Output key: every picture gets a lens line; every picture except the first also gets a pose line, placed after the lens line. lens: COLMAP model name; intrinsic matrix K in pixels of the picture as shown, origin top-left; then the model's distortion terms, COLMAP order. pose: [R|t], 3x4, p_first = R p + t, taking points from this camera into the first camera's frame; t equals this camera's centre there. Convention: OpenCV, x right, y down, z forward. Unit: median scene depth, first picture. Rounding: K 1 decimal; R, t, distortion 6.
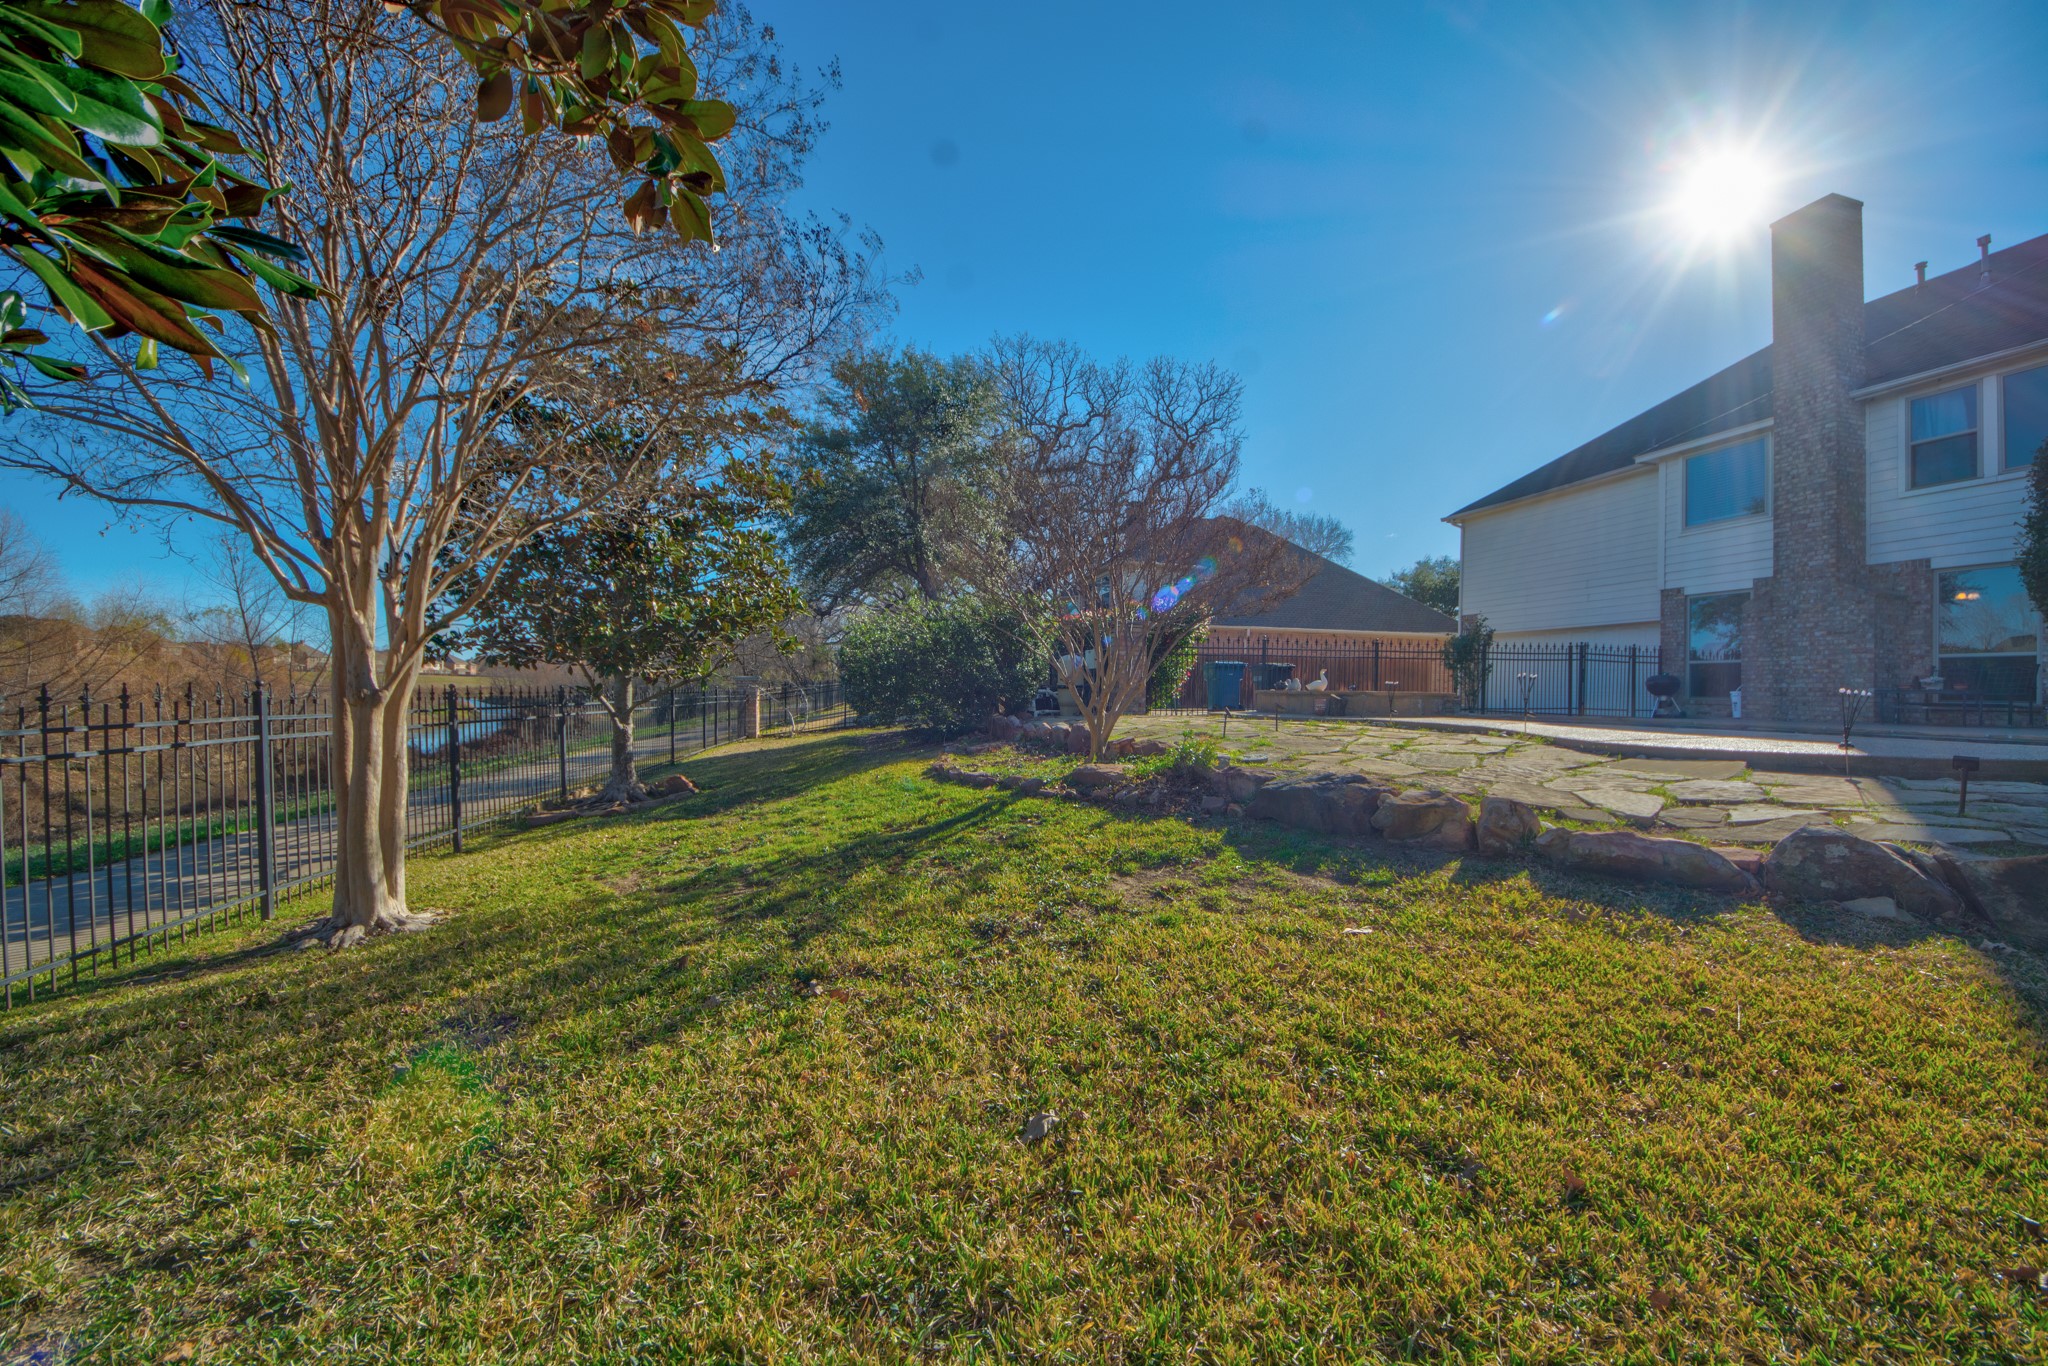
lens RADIAL K [[735.4, 0, 1039.8], [0, 735.4, 686.9], [0, 0, 1]] dist [0.033256, -0.024396]
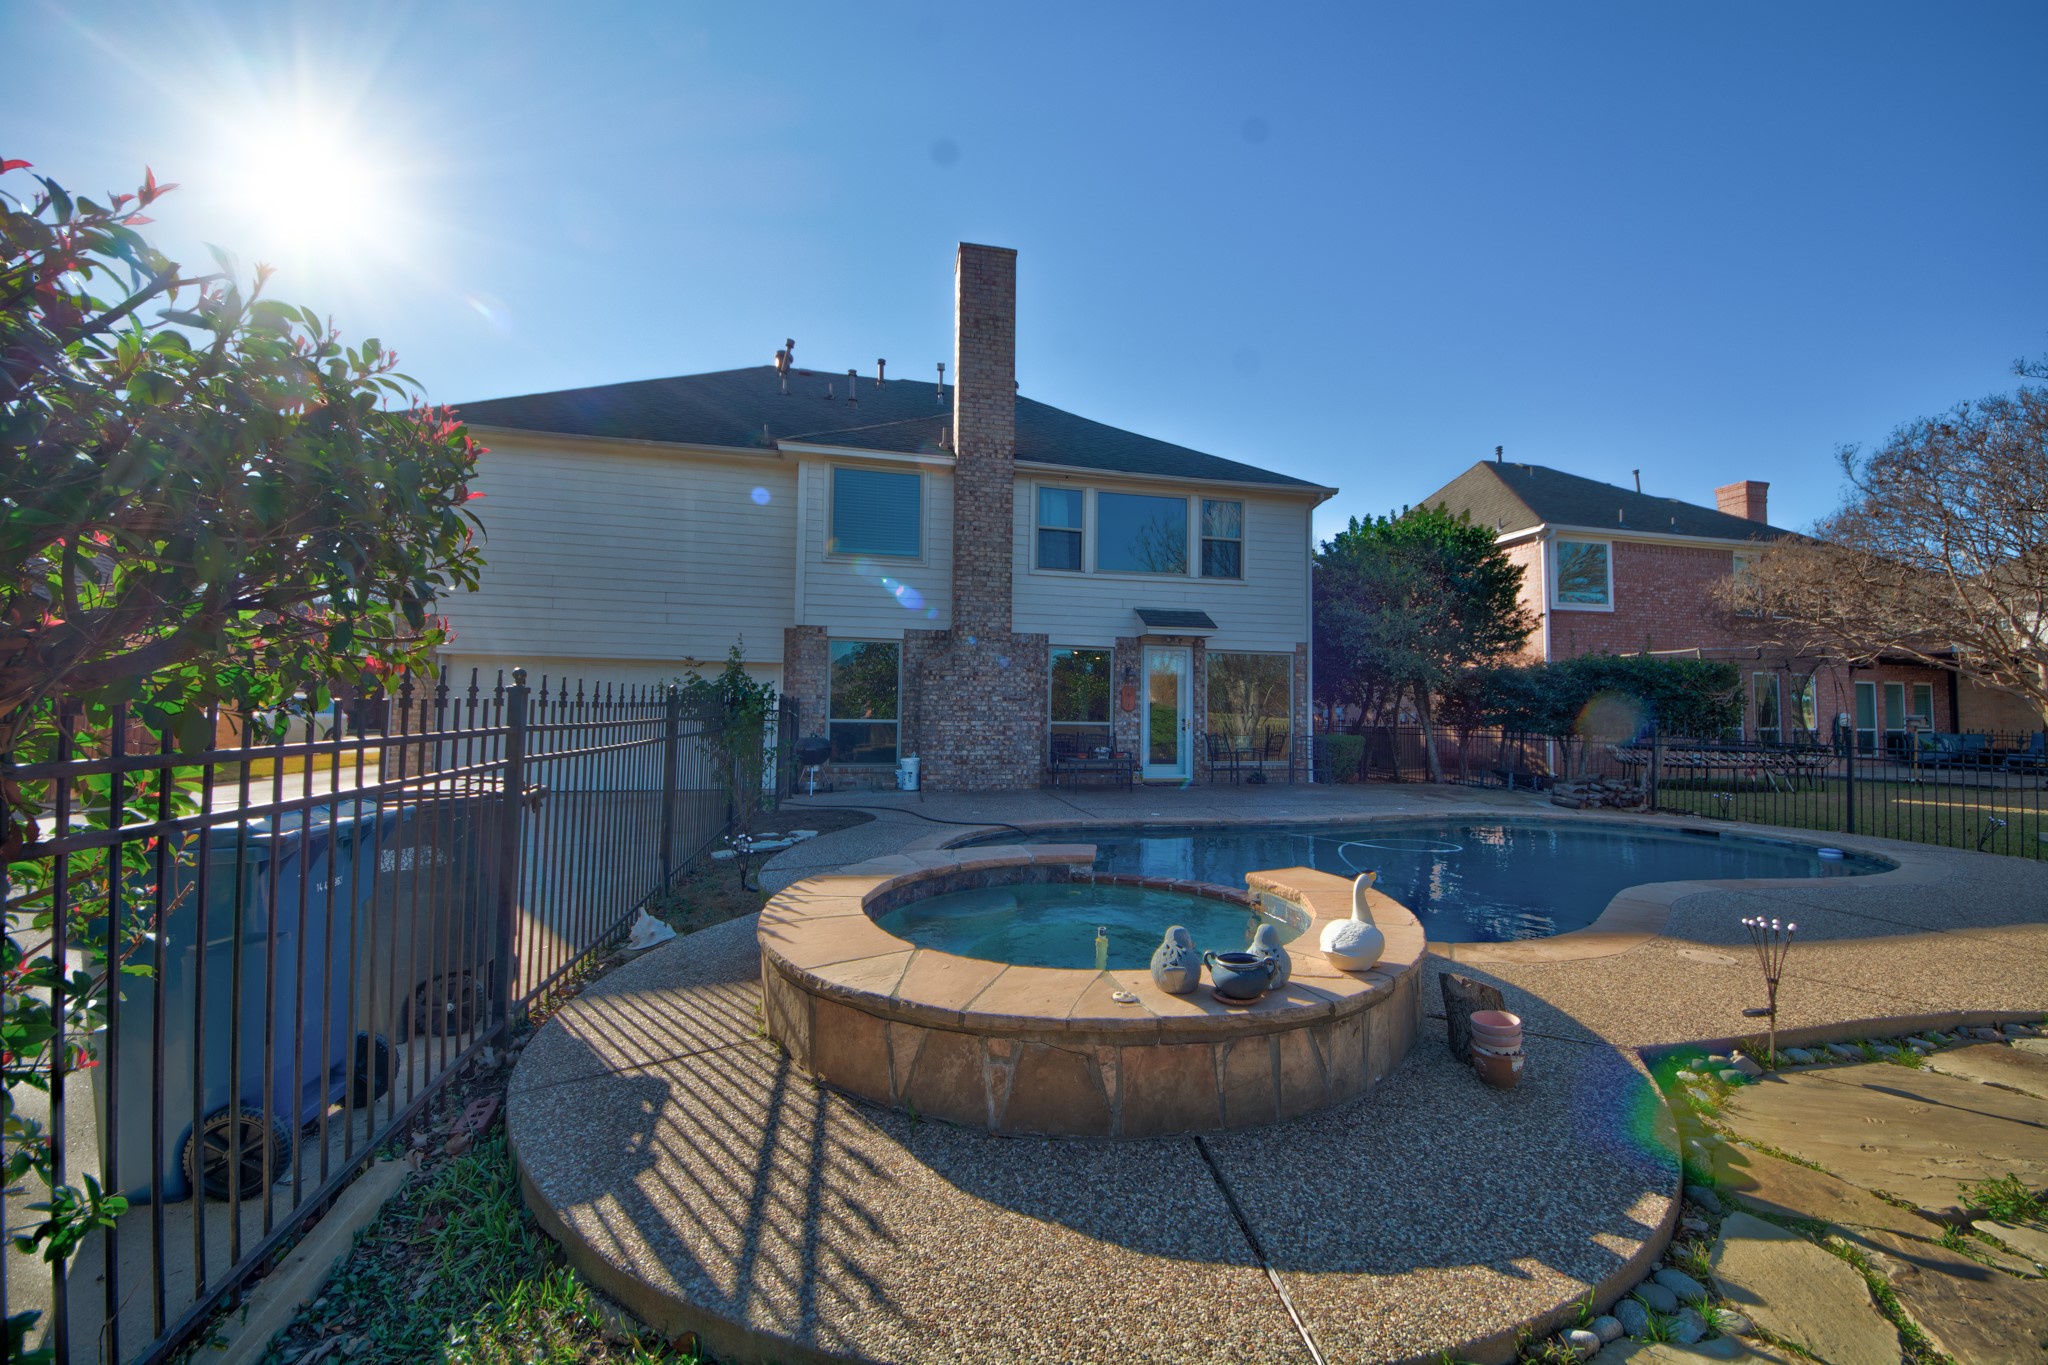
lens RADIAL K [[735.4, 0, 1039.8], [0, 735.4, 686.4], [0, 0, 1]] dist [0.033256, -0.024396]
pose [[0.011037, 0.026082, 0.999599, 0.087921], [-0.010829, 0.999604, -0.025963, -0.056218], [-0.999880, -0.010538, 0.011315, 0.826779]]
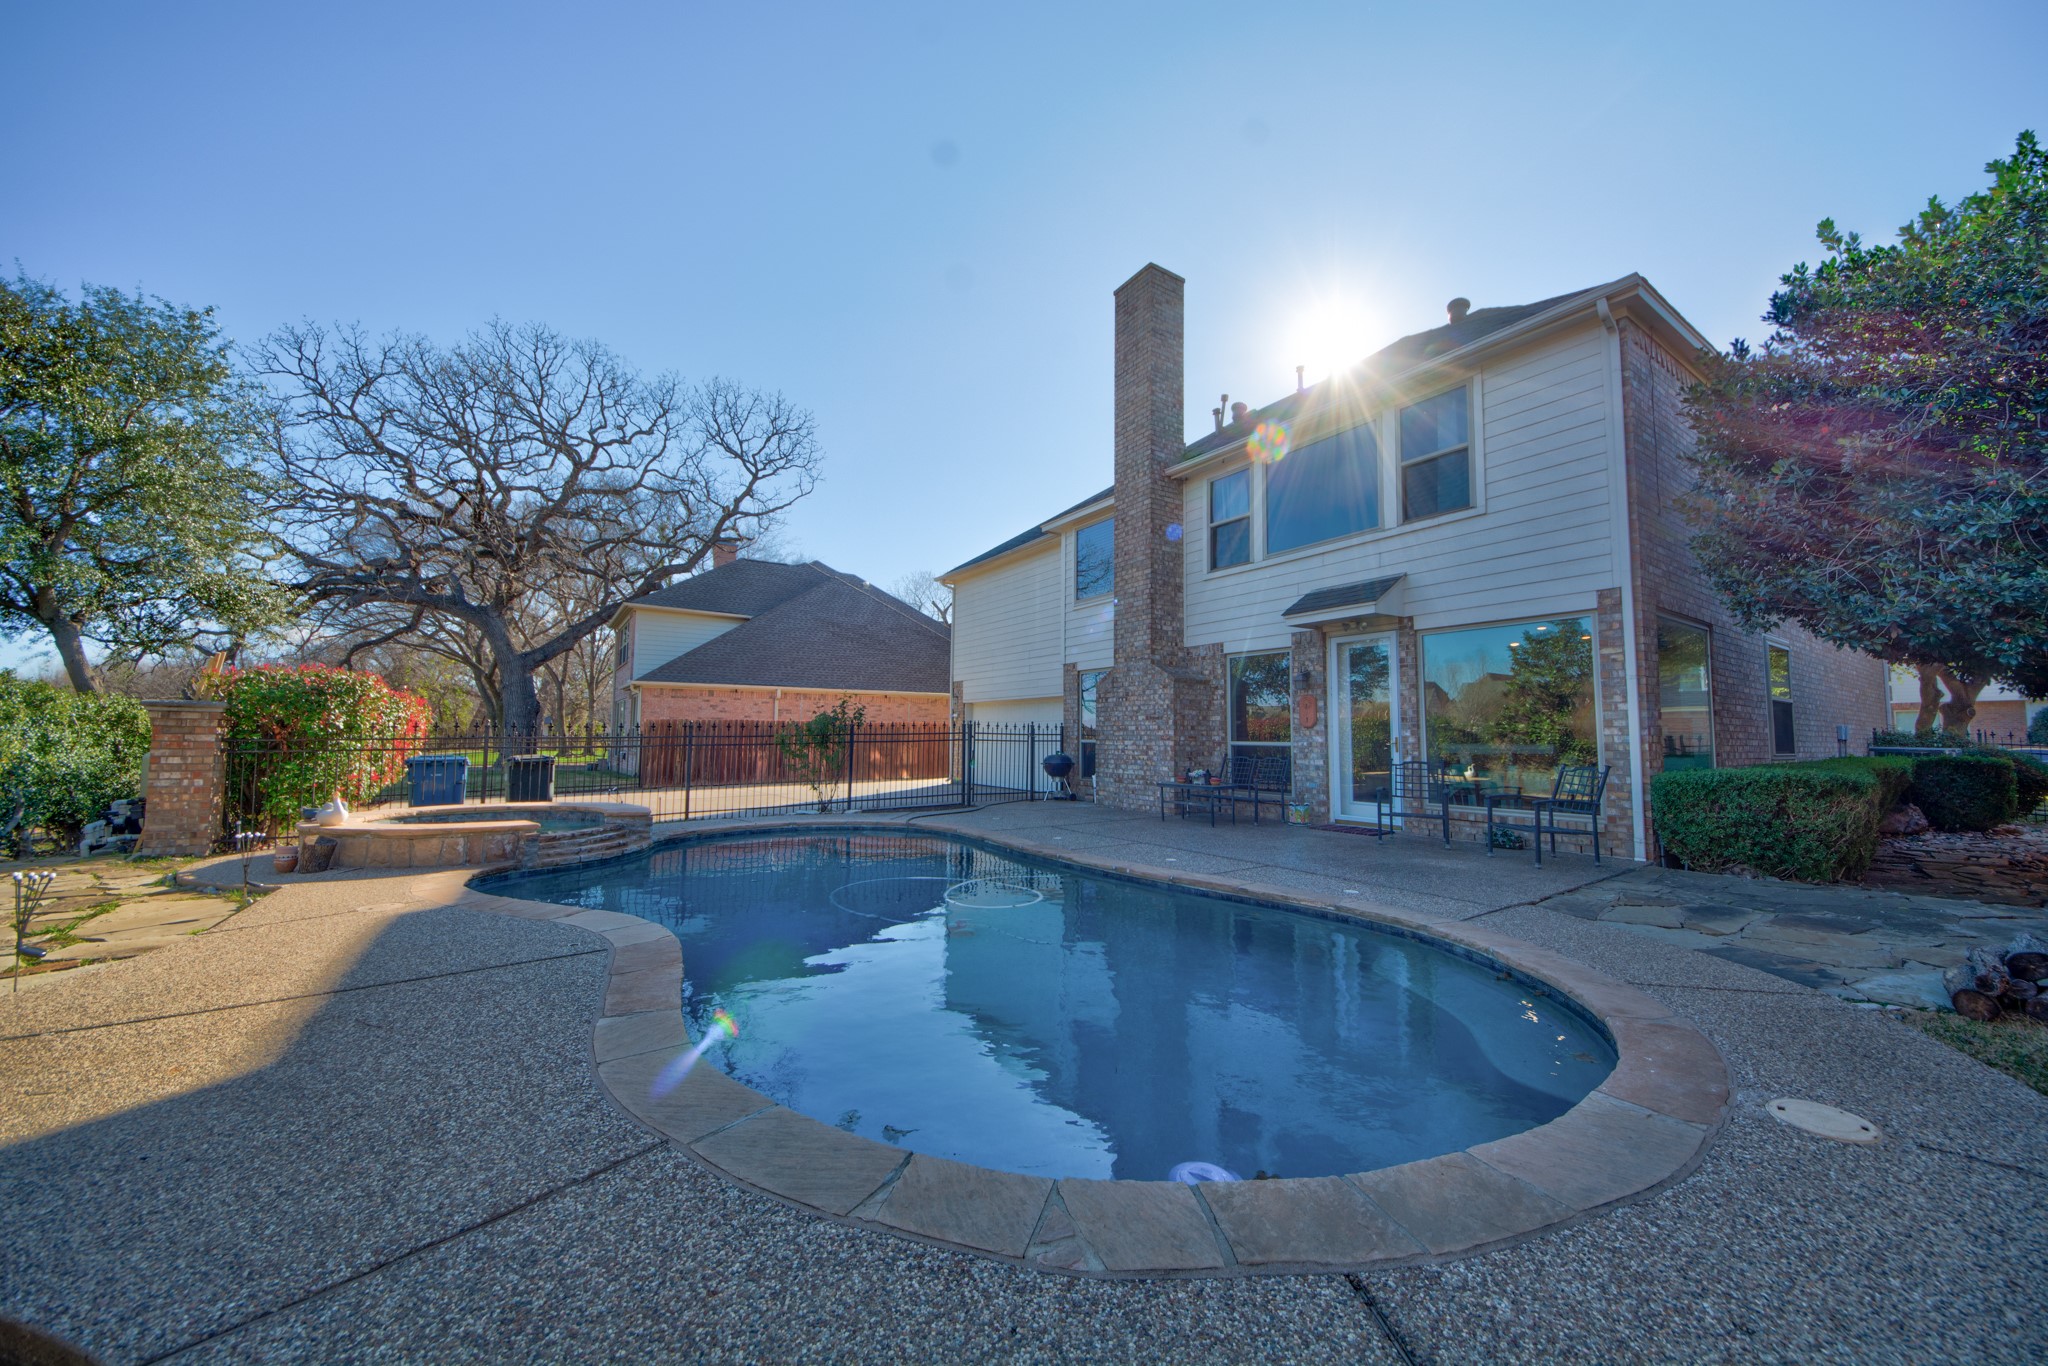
lens RADIAL K [[735.4, 0, 1039.8], [0, 735.4, 686.9], [0, 0, 1]] dist [0.033256, -0.024396]
pose [[0.935752, 0.012304, 0.352445, 0.527578], [0.010537, 0.997970, -0.062814, -0.047440], [-0.352502, 0.062492, 0.933722, 0.141929]]
